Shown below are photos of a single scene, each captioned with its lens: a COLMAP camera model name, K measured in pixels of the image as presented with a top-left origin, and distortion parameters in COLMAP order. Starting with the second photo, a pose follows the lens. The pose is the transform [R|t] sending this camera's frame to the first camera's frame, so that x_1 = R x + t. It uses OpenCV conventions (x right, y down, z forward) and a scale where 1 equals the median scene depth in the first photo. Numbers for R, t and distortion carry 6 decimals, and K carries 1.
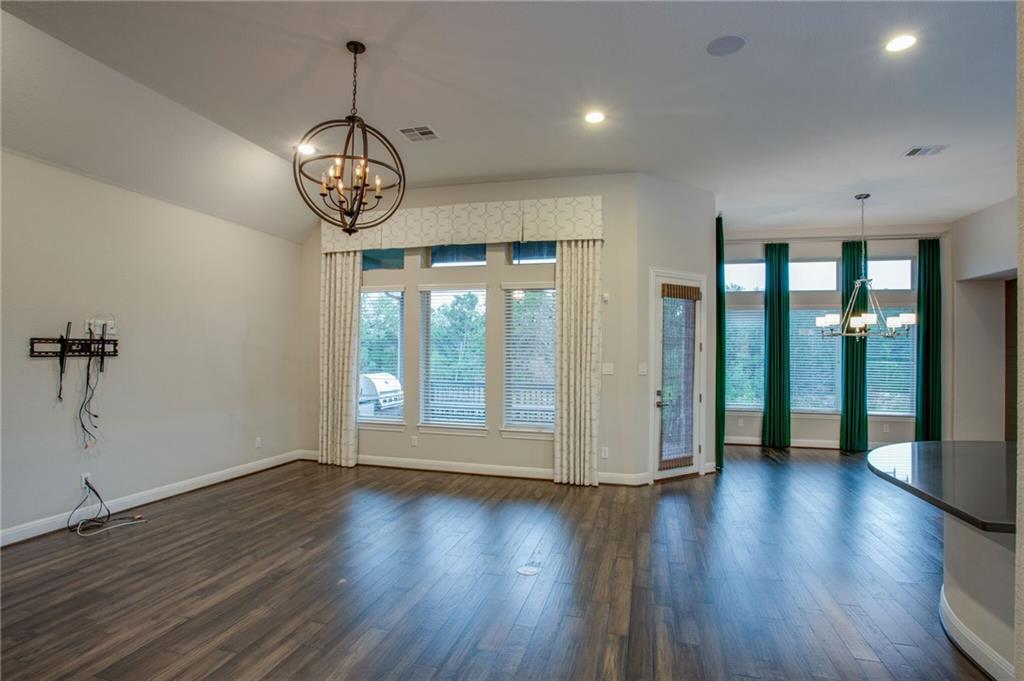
lens RADIAL K [[510.7, 0, 507.0], [0, 510.7, 353.2], [0, 0, 1]] dist [-0.061109, 0.032603]
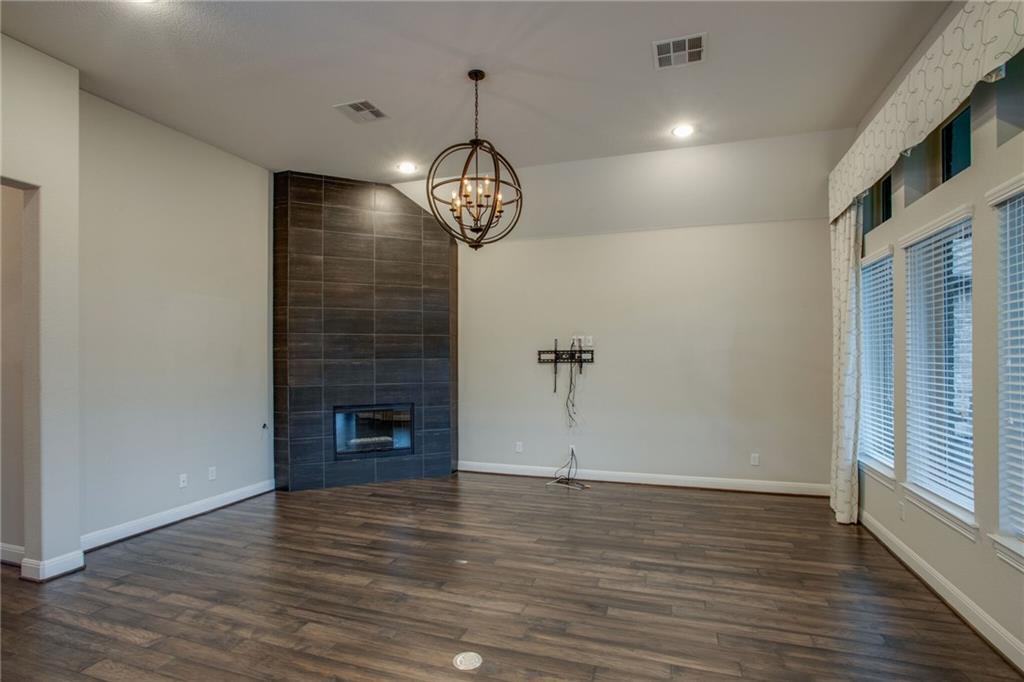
lens RADIAL K [[510.7, 0, 507.0], [0, 510.7, 353.7], [0, 0, 1]] dist [-0.061109, 0.032603]
pose [[-0.061147, -0.018760, -0.997952, 0.462831], [0.001703, 0.999820, -0.018900, 0.006472], [0.998127, -0.002855, -0.061104, 0.675426]]
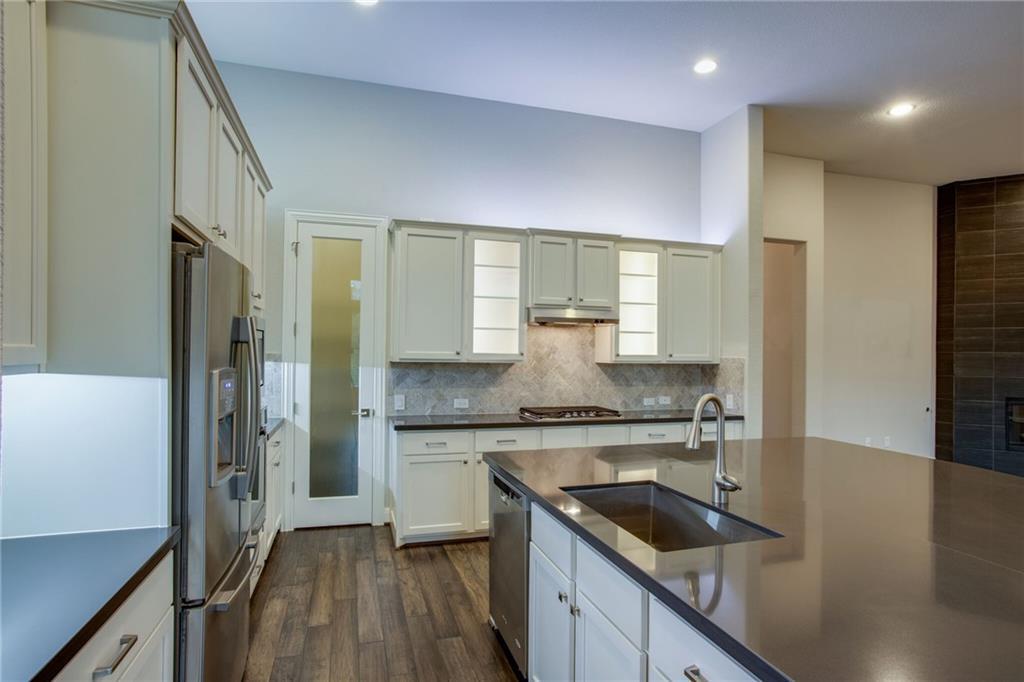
lens RADIAL K [[525.1, 0, 512.7], [0, 525.1, 356.2], [0, 0, 1]] dist [-0.005837, 0.000922]
pose [[-0.846241, -0.019981, -0.532425, 0.924436], [-0.020845, 0.999773, -0.004390, 0.032434], [0.532392, 0.007384, -0.846466, 0.640533]]
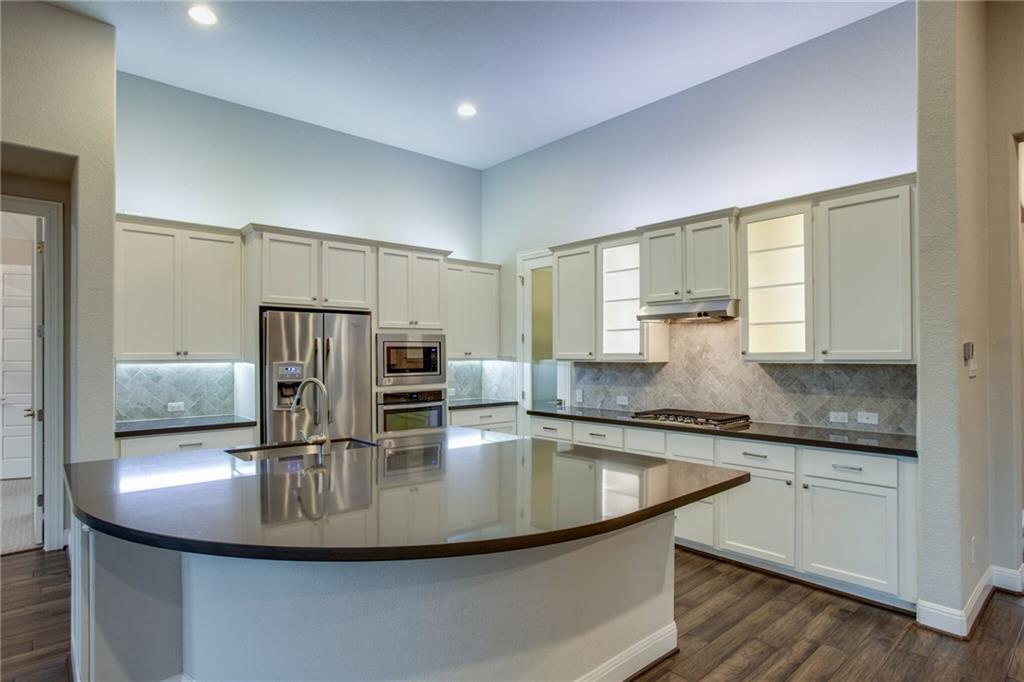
lens RADIAL K [[574.1, 0, 518.6], [0, 574.1, 349.1], [0, 0, 1]] dist [-0.004362, -0.000106]
pose [[-0.843406, -0.003505, 0.537265, 0.233389], [-0.006575, 0.999971, -0.003798, 0.023908], [-0.537236, -0.006736, -0.843405, 0.794915]]
